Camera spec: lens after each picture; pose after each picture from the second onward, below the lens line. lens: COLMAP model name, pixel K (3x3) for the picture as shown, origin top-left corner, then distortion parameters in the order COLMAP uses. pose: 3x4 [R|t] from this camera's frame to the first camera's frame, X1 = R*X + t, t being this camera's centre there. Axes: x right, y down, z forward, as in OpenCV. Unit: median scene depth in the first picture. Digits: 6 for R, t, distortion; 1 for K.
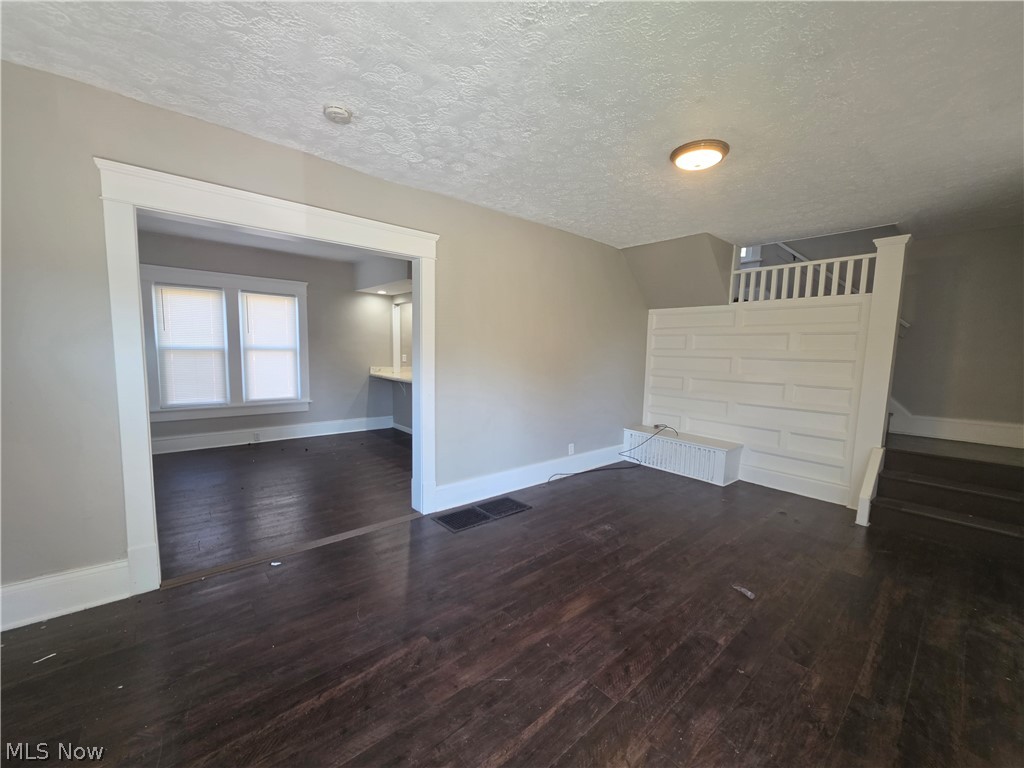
lens RADIAL K [[410.2, 0, 514.4], [0, 410.2, 392.3], [0, 0, 1]] dist [0.003235, -0.000206]
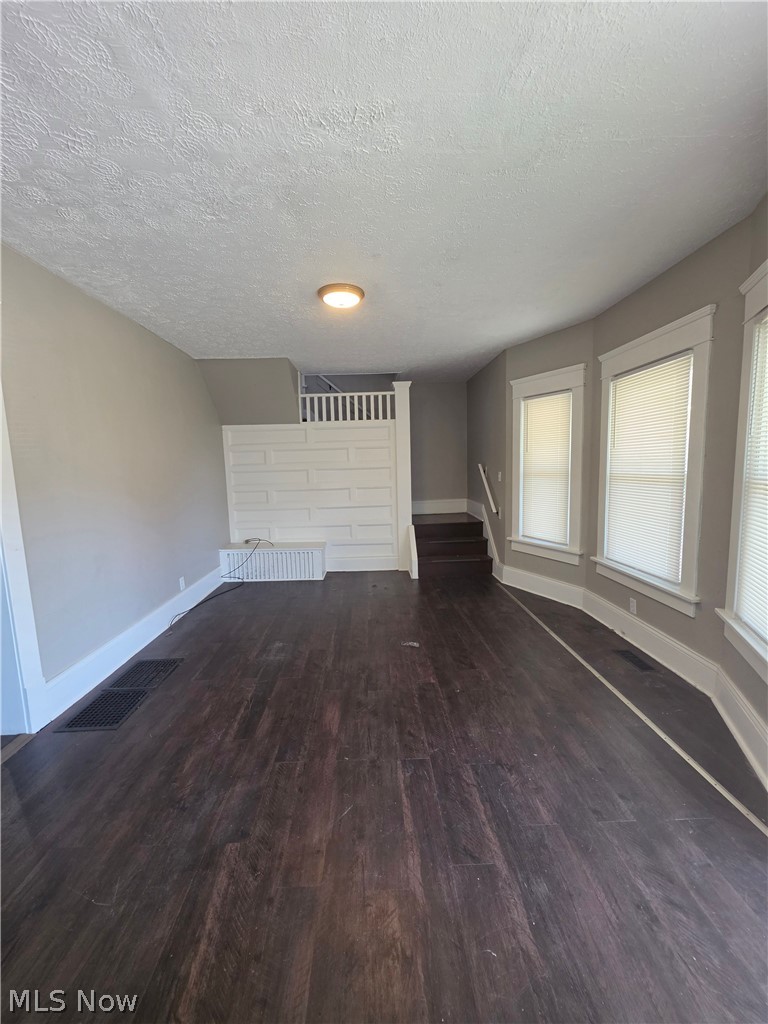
lens RADIAL K [[410.2, 0, 378.4], [0, 410.2, 510.0], [0, 0, 1]] dist [0.003235, -0.000206]
pose [[0.637864, -0.126155, 0.759746, -0.408605], [0.123718, 0.990466, 0.060595, -0.030177], [-0.760147, 0.055343, 0.647390, 0.185645]]
